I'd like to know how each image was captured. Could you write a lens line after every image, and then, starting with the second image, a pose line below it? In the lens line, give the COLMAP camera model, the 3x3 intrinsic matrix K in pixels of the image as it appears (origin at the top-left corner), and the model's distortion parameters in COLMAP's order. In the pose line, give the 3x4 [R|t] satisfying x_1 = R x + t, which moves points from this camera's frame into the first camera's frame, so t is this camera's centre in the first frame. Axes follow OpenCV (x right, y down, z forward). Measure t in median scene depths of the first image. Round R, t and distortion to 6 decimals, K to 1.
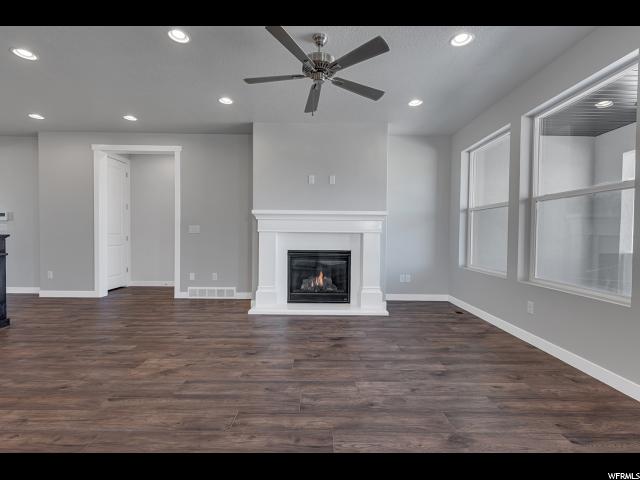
lens RADIAL K [[297.6, 0, 318.8], [0, 297.6, 242.2], [0, 0, 1]] dist [-0.000678, -0.000454]
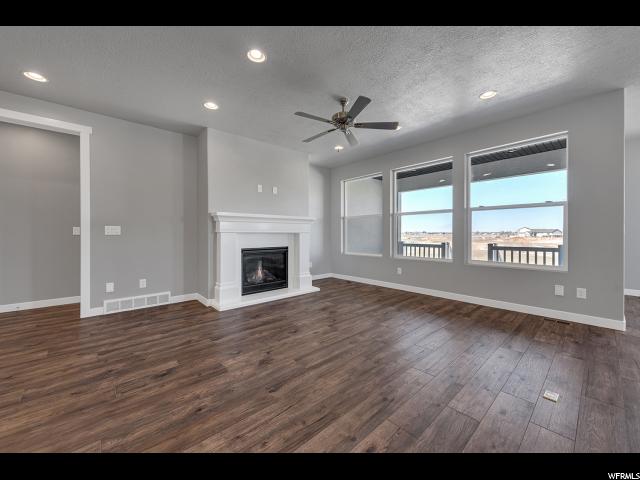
lens RADIAL K [[251.7, 0, 319.6], [0, 251.7, 236.6], [0, 0, 1]] dist [0.000769, -0.000105]
pose [[0.747831, -0.019518, 0.663603, -0.527653], [0.029551, 0.999556, -0.003902, -0.007121], [-0.663232, 0.022528, 0.748075, 0.091347]]
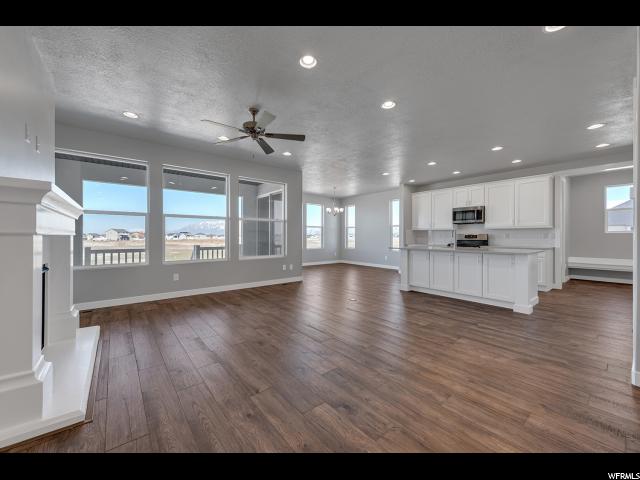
lens RADIAL K [[251.7, 0, 319.6], [0, 251.7, 236.6], [0, 0, 1]] dist [0.000769, -0.000105]
pose [[-0.624178, -0.013453, 0.781166, -0.712340], [0.013127, 0.999530, 0.027702, -0.036730], [-0.781172, 0.027545, -0.623708, 0.897461]]
